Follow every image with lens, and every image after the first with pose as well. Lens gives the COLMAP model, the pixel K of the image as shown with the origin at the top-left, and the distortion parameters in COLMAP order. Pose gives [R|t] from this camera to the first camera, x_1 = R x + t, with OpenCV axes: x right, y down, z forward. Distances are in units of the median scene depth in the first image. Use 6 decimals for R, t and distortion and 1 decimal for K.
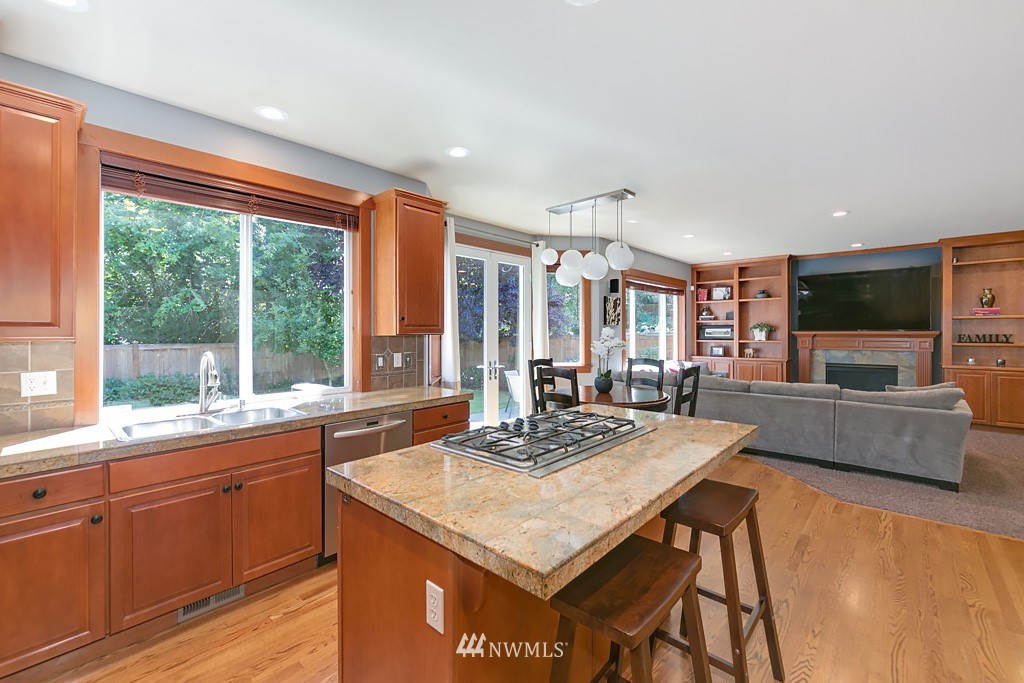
lens RADIAL K [[427.1, 0, 512.0], [0, 427.1, 341.5], [0, 0, 1]] dist [0.001035, 0.000039]
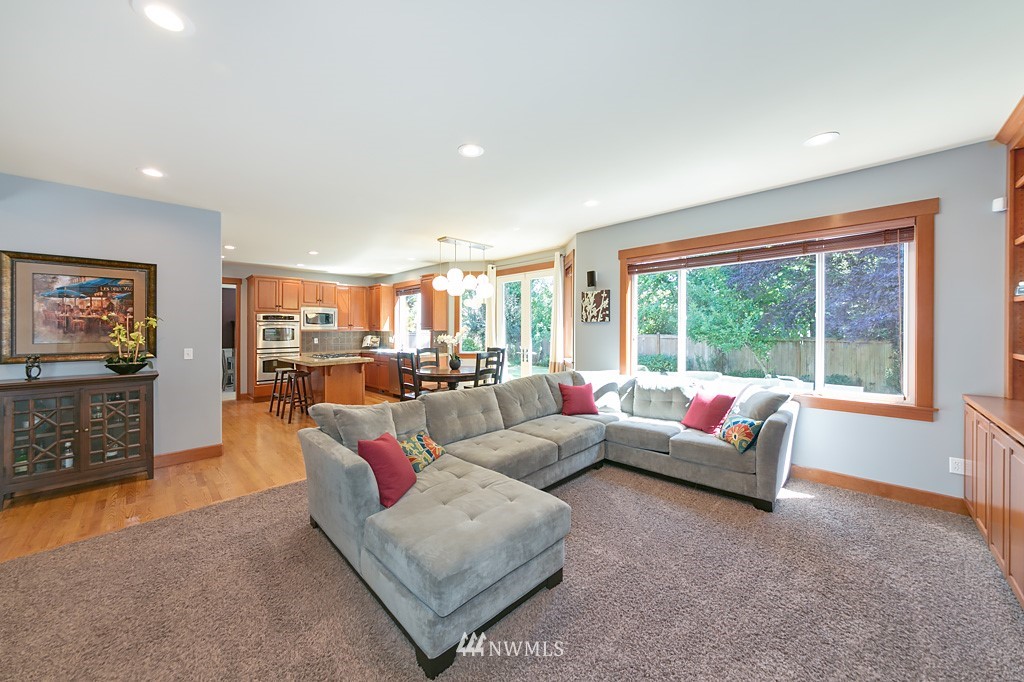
lens RADIAL K [[367.5, 0, 511.4], [0, 367.5, 327.9], [0, 0, 1]] dist [-0.000300, -0.000049]
pose [[-0.036894, 0.003669, -0.999312, 0.971454], [-0.016558, 0.999854, 0.004282, -0.023893], [0.999182, 0.016704, -0.036828, 0.801998]]
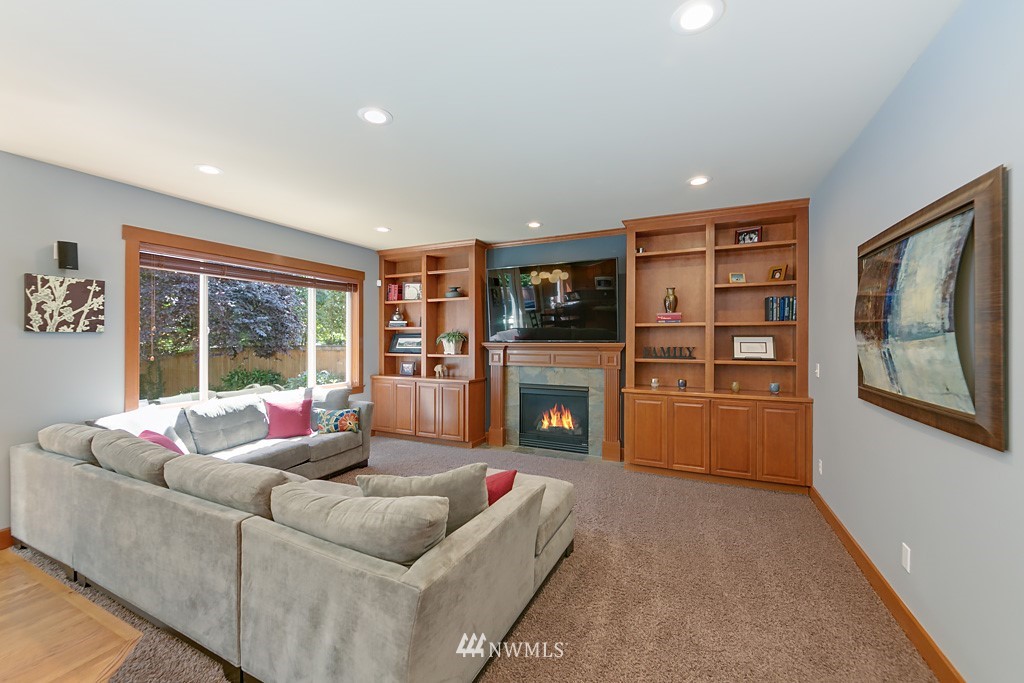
lens RADIAL K [[405.2, 0, 512.0], [0, 405.2, 341.5], [0, 0, 1]] dist [-0.001850, -0.000220]
pose [[0.956898, -0.000038, 0.290424, 0.575993], [0.005150, 0.999845, -0.016836, -0.014602], [-0.290378, 0.017606, 0.956750, 0.351631]]
